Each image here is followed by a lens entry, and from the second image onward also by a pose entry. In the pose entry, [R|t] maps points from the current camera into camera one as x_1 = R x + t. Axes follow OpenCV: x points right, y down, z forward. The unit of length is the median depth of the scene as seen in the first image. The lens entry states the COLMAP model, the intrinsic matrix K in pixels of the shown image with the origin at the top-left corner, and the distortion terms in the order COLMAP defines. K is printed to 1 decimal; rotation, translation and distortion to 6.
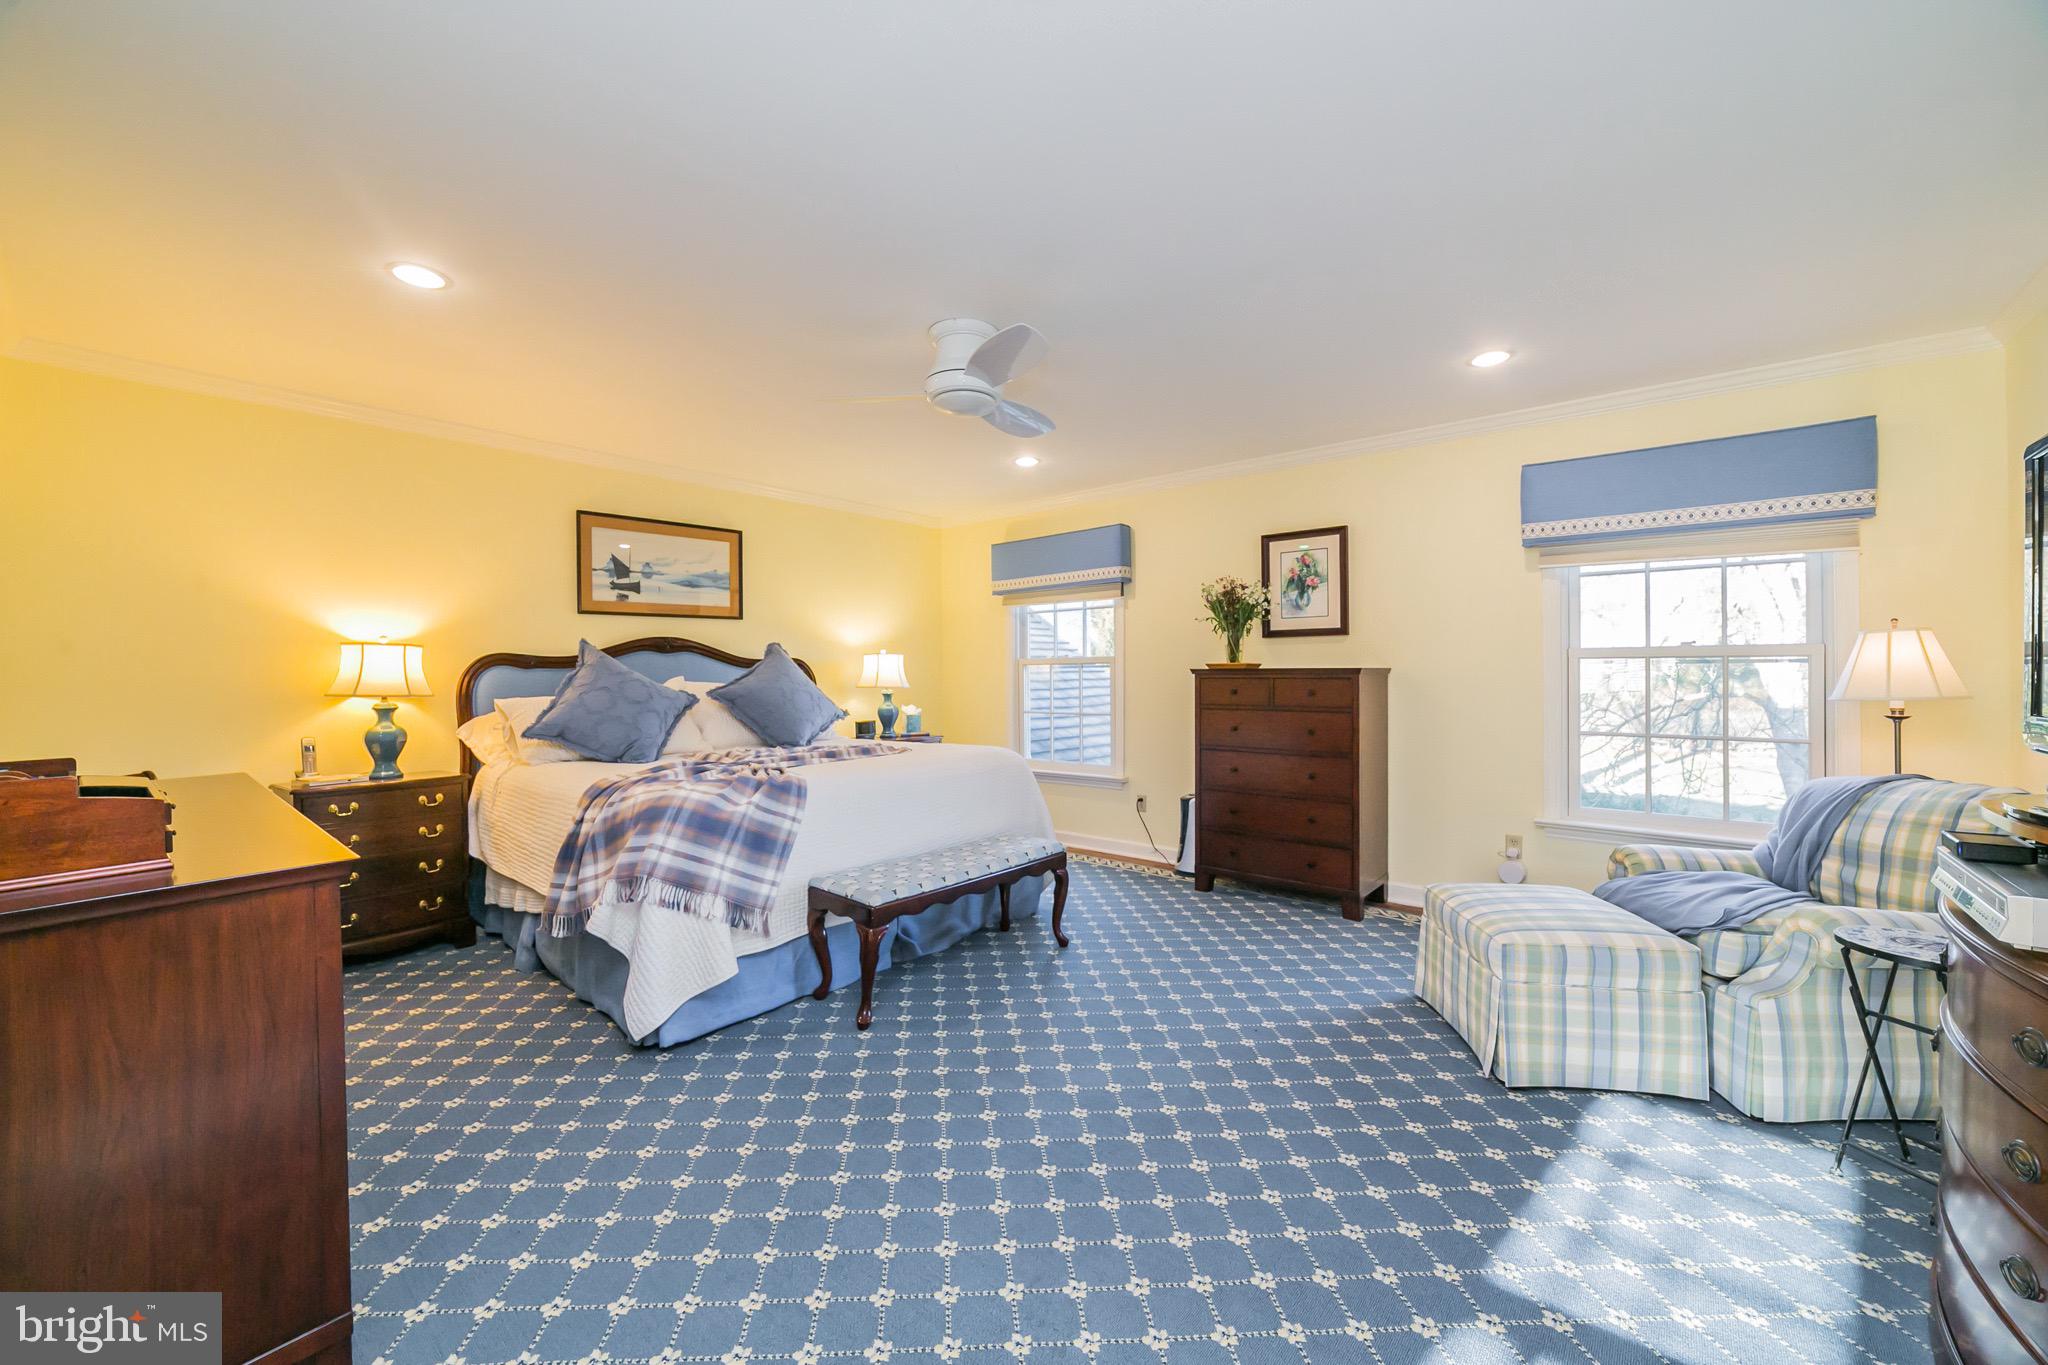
lens RADIAL K [[790.8, 0, 1028.9], [0, 790.8, 665.4], [0, 0, 1]] dist [0.010141, 0.000526]
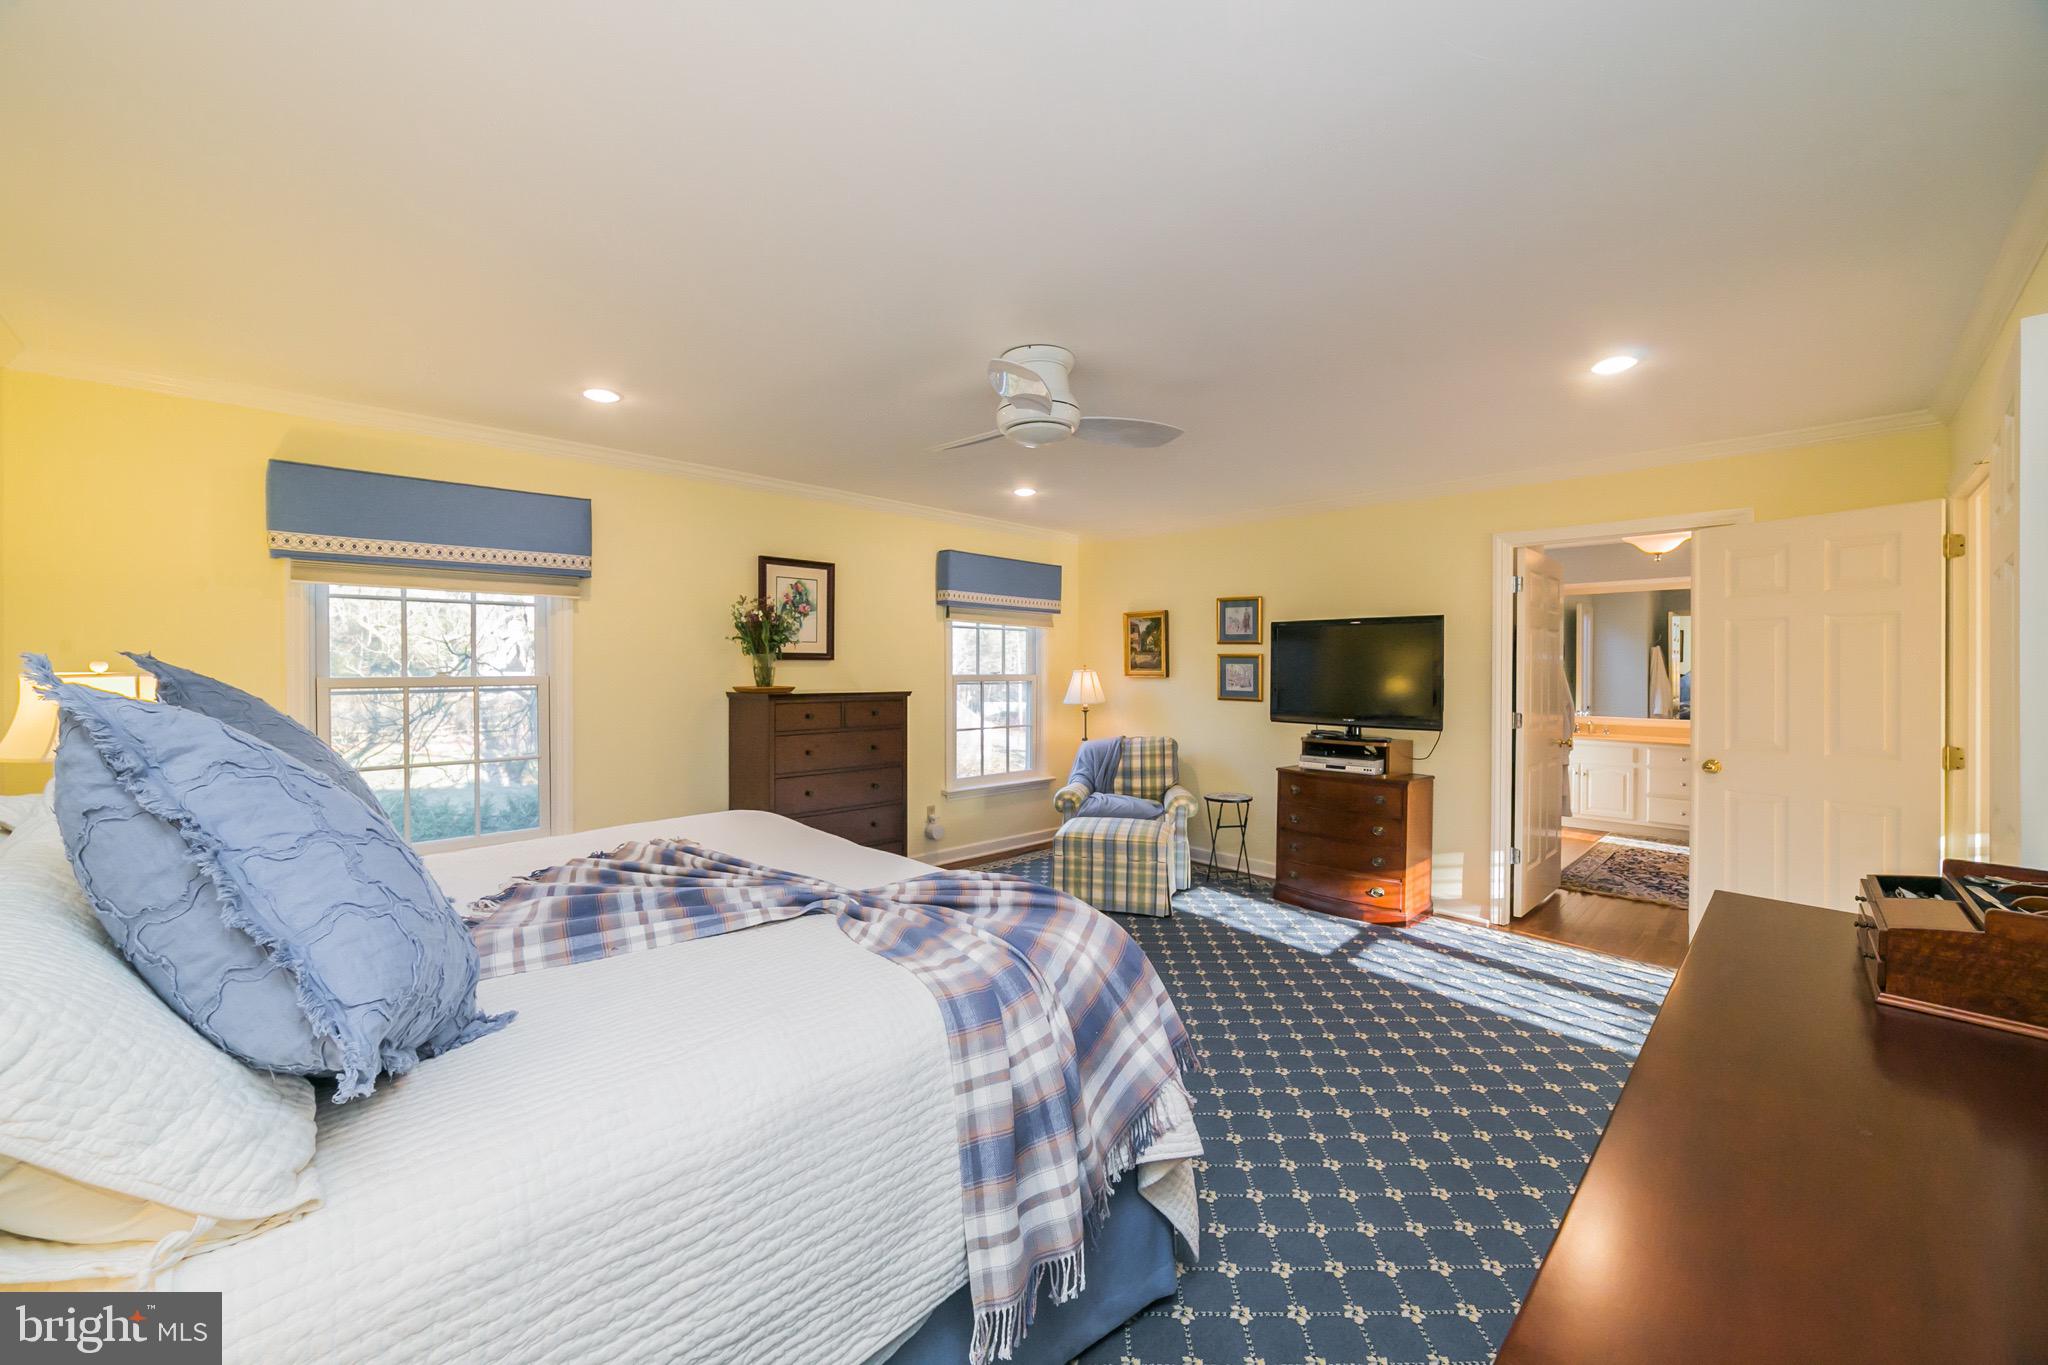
lens RADIAL K [[790.8, 0, 1030.4], [0, 790.8, 685.7], [0, 0, 1]] dist [0.010141, 0.000526]
pose [[0.107651, 0.002681, 0.994185, -0.659603], [0.009091, 0.999952, -0.003681, 0.001786], [-0.994147, 0.009434, 0.107621, 0.595661]]
